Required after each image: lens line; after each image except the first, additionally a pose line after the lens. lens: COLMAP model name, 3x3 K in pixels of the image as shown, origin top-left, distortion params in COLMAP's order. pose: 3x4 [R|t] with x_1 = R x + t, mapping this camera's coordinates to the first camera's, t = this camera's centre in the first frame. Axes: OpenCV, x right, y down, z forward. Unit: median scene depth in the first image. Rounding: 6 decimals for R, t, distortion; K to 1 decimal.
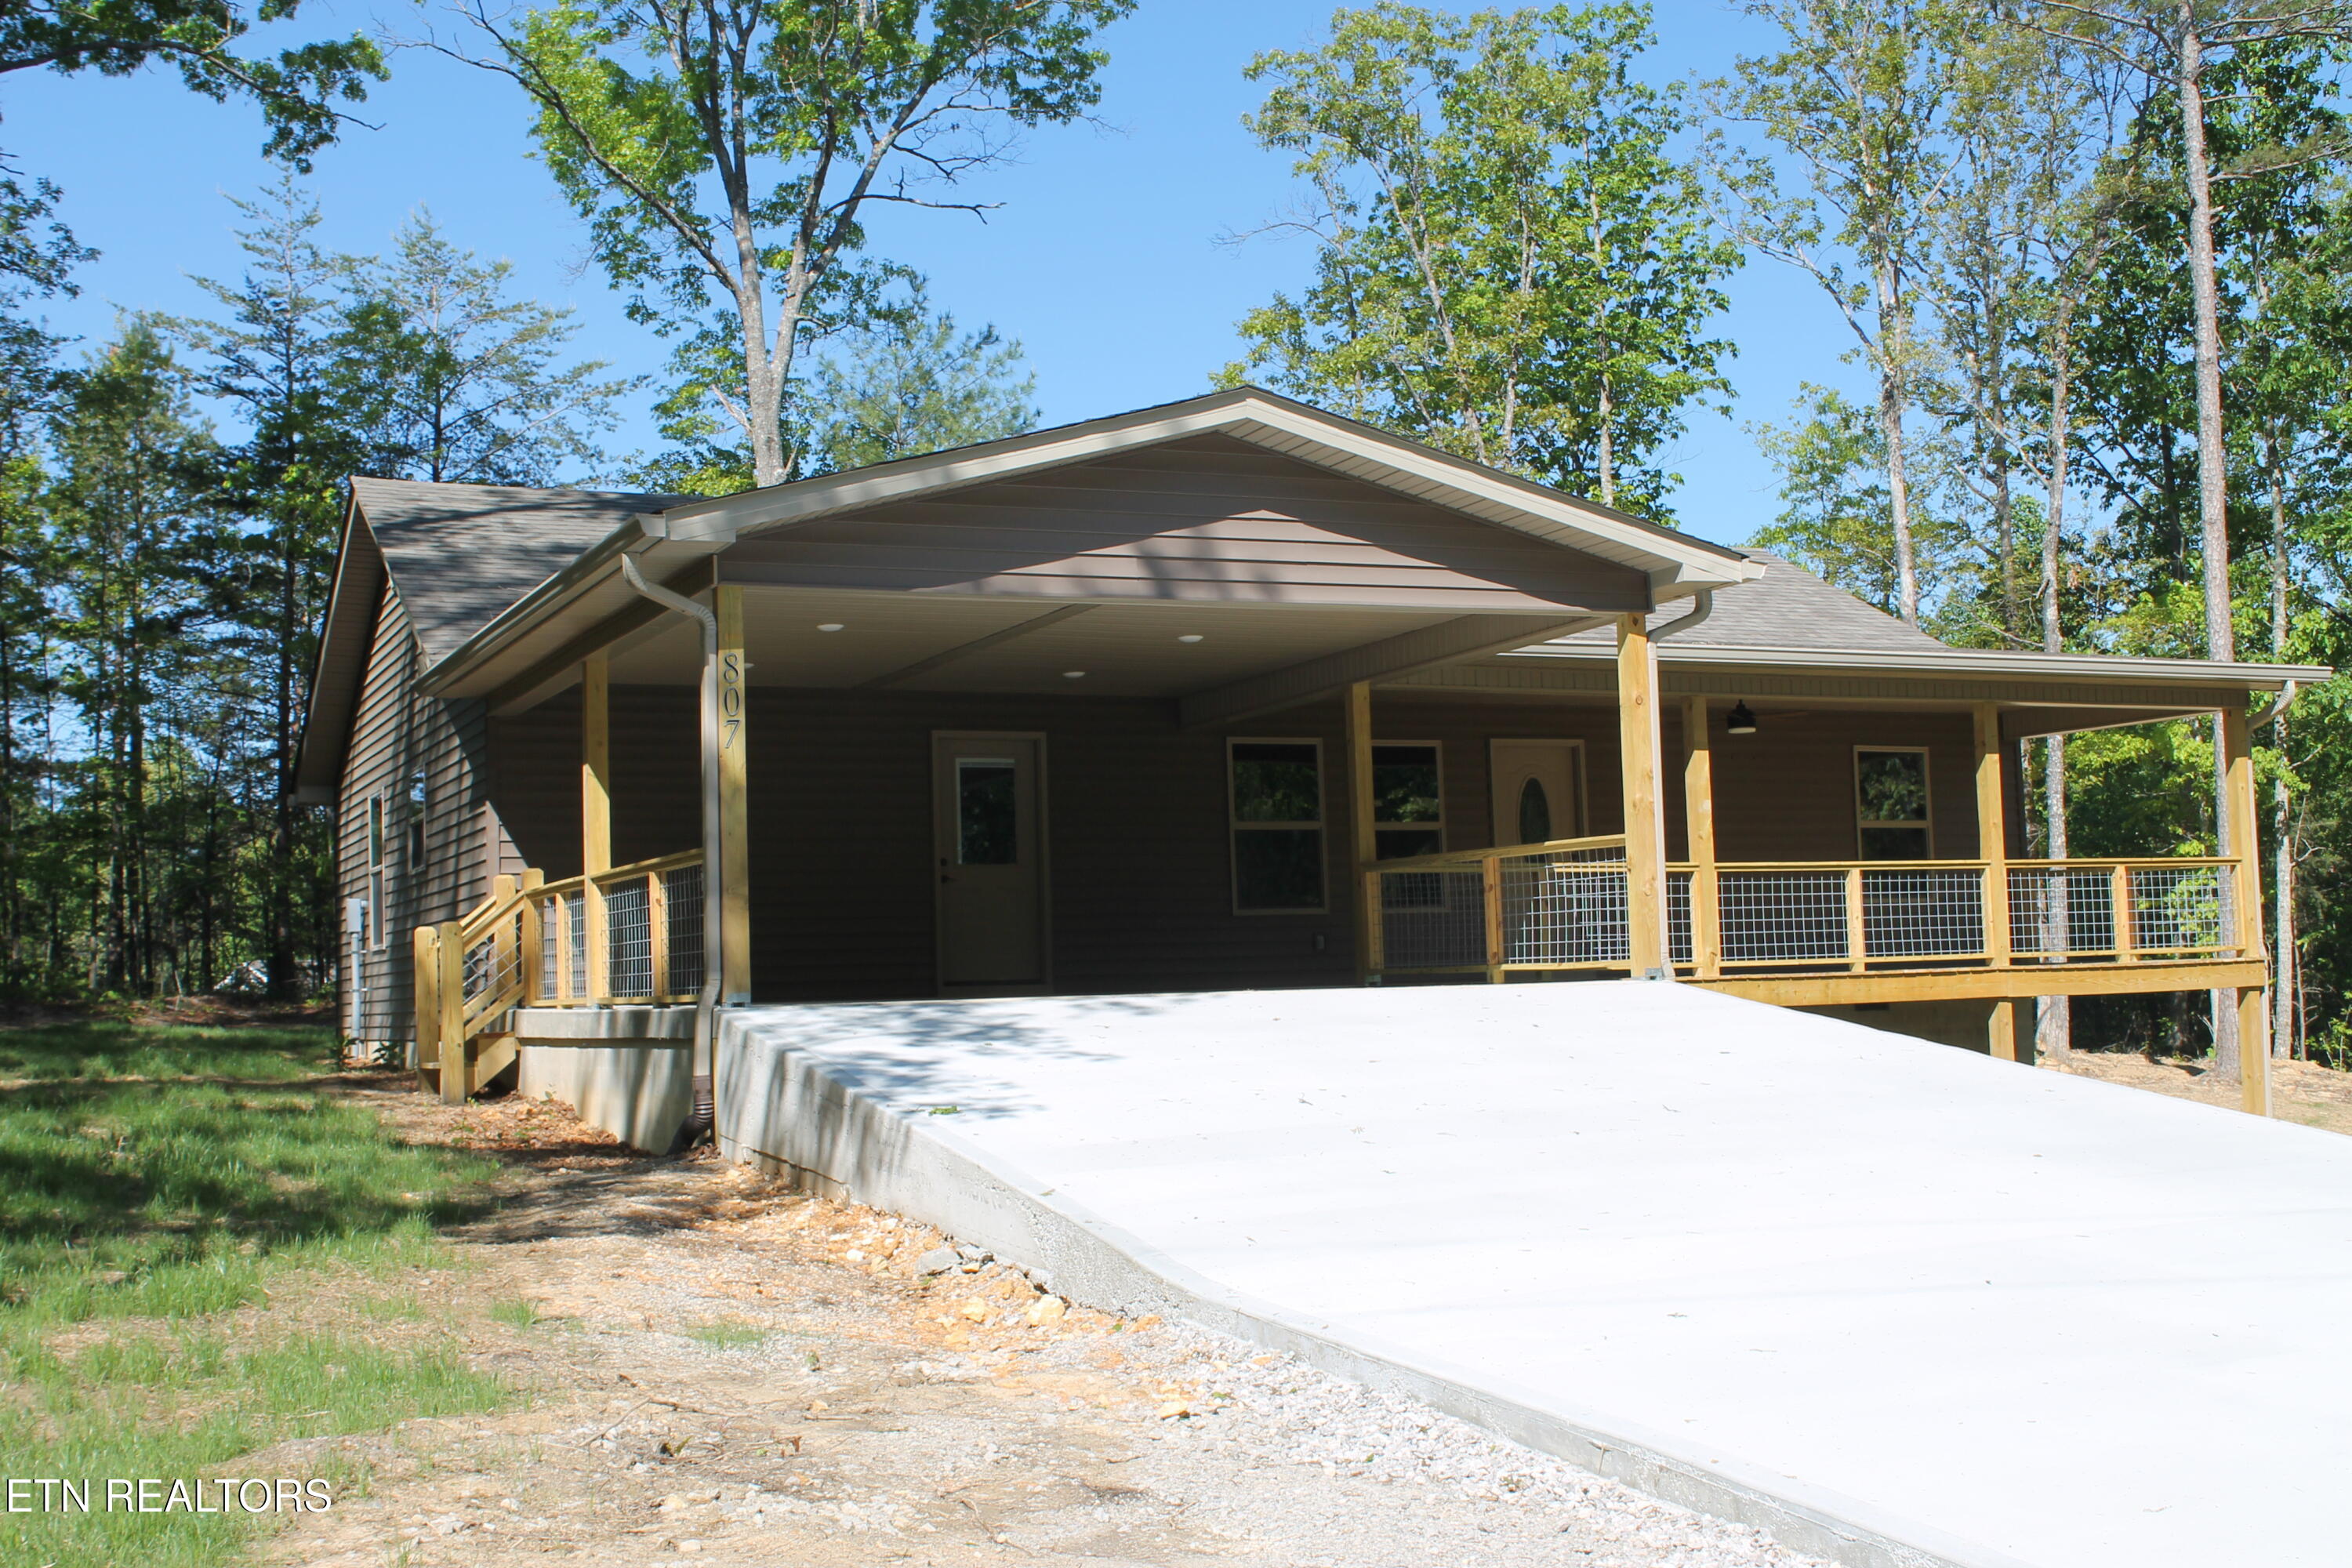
lens RADIAL K [[2672.4, 0, 1176.0], [0, 2672.4, 784.0], [0, 0, 1]] dist [-0.083983, 0.088361]
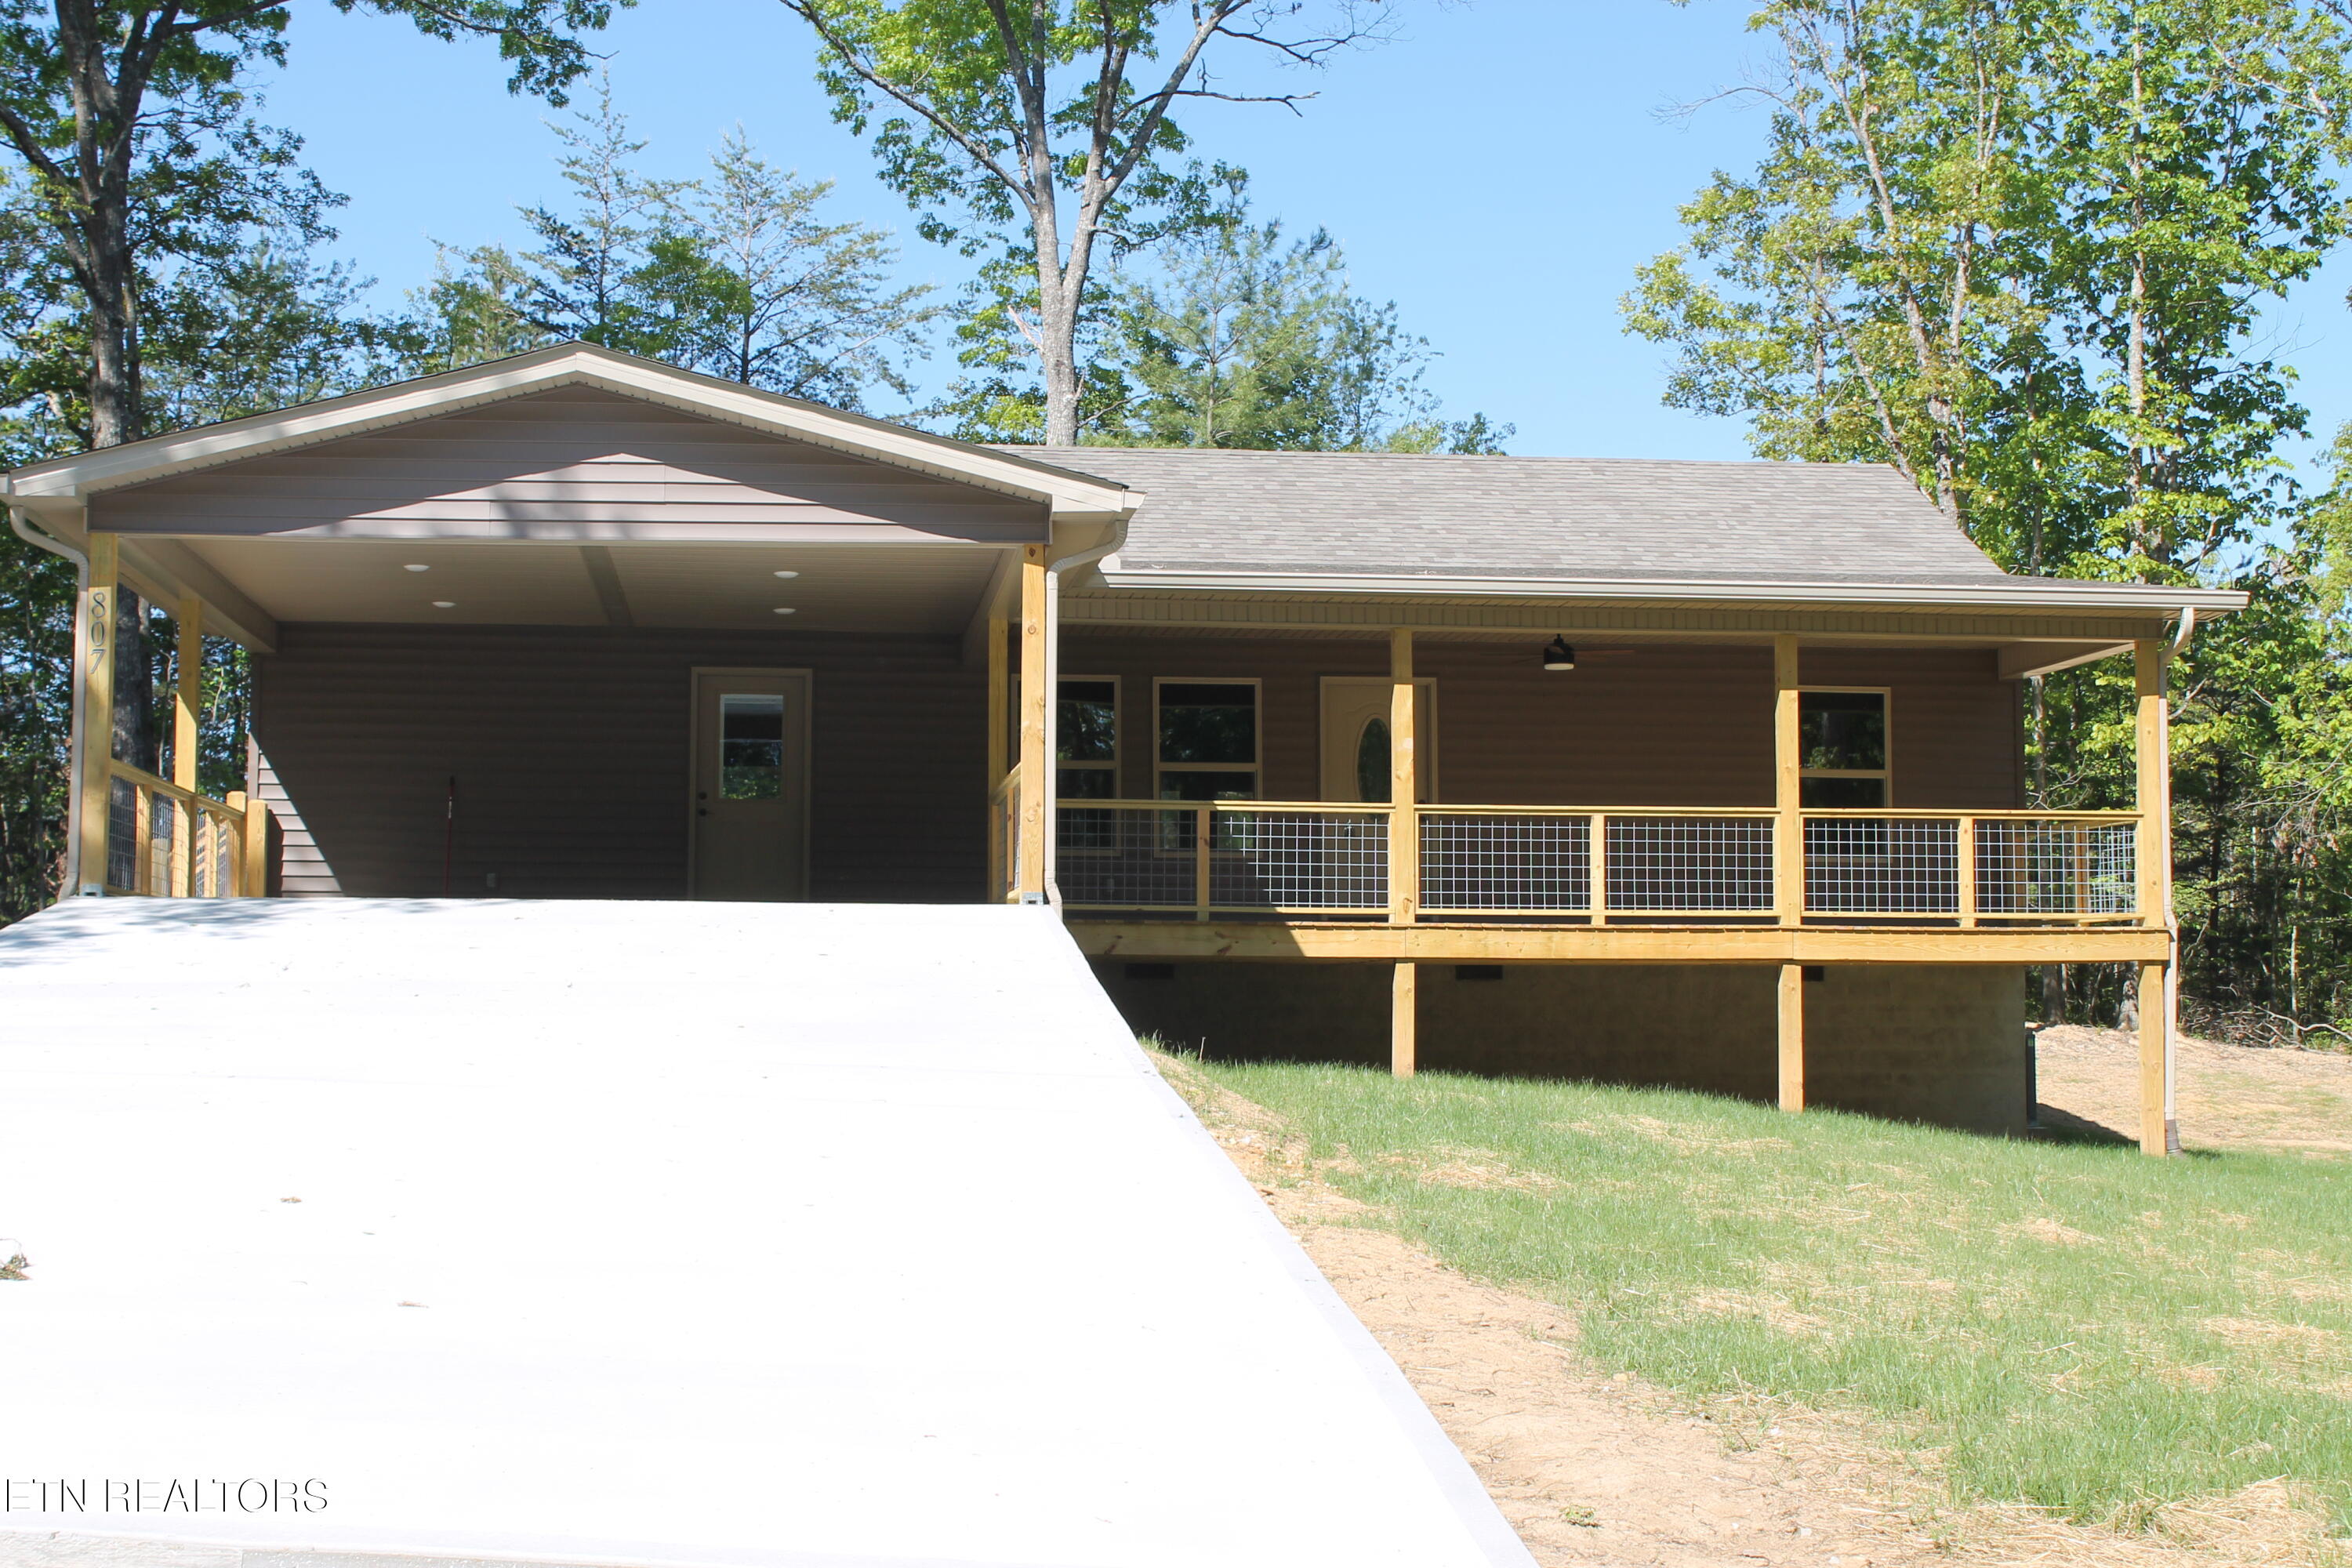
lens RADIAL K [[3275.5, 0, 1176.0], [0, 3275.5, 784.0], [0, 0, 1]] dist [-0.084634, 0.397935]
pose [[0.950263, 0.009359, -0.311309, 0.238603], [-0.007024, 0.999938, 0.008623, 0.006349], [0.311370, -0.006007, 0.950270, -0.066267]]
